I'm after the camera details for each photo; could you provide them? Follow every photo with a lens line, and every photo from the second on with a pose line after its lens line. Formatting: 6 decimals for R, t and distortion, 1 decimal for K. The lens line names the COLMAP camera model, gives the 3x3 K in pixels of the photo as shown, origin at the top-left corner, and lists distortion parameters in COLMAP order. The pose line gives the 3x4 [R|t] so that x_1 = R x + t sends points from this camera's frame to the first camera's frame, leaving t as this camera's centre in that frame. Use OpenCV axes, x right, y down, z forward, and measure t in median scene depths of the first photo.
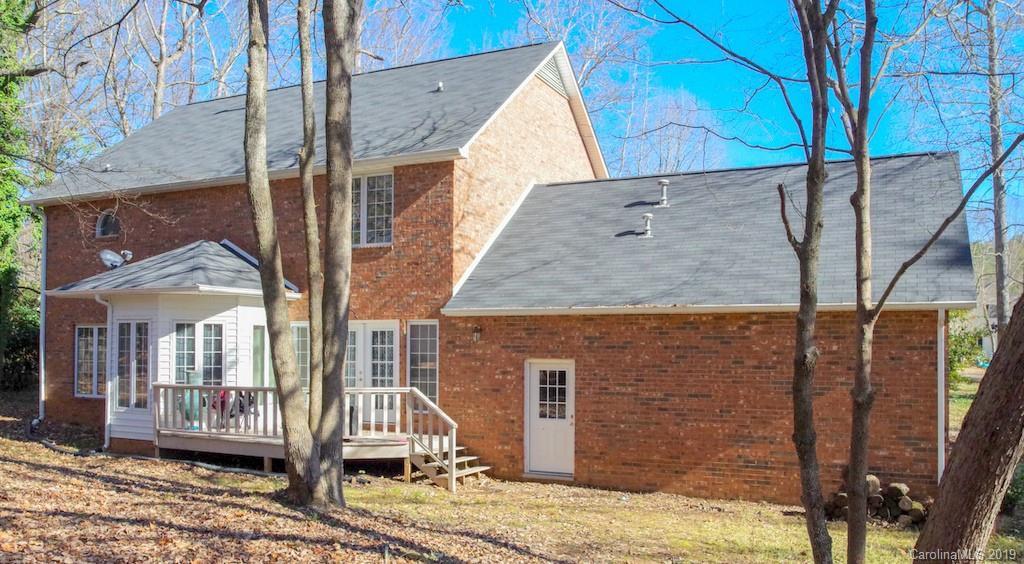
lens RADIAL K [[1499.1, 0, 511.9], [0, 1499.1, 281.9], [0, 0, 1]] dist [-0.026607, 0.000000]
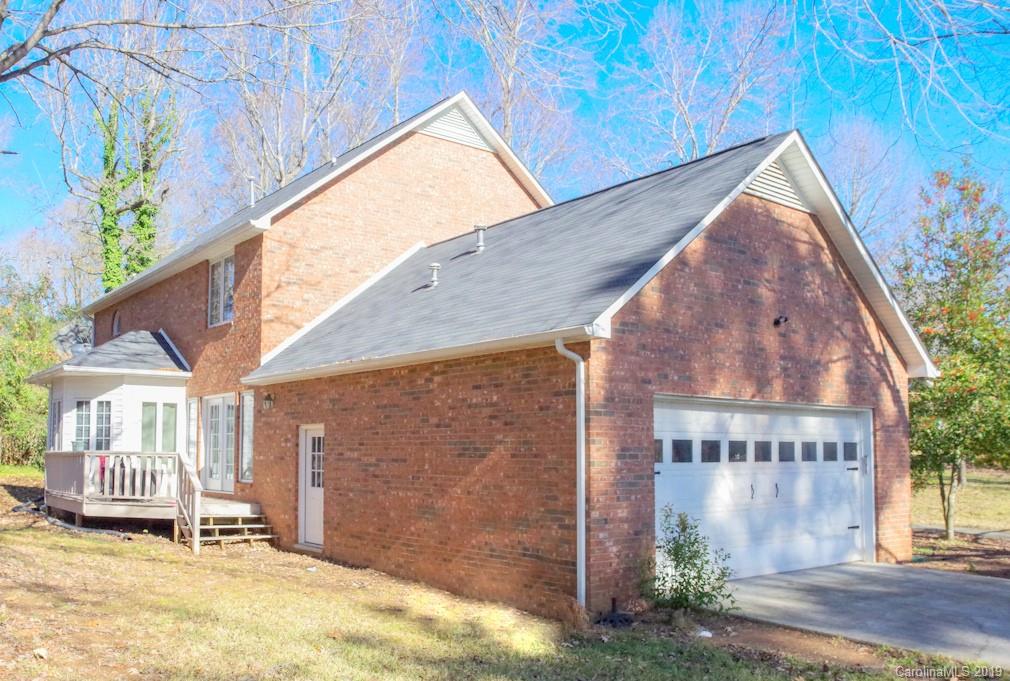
lens RADIAL K [[1466.5, 0, 504.6], [0, 1466.5, 343.1], [0, 0, 1]] dist [-0.001473, 0.000000]
pose [[0.632803, -0.077277, -0.770447, 0.831984], [0.019392, 0.996277, -0.084000, 0.081048], [0.774070, 0.038215, 0.631945, 0.502452]]
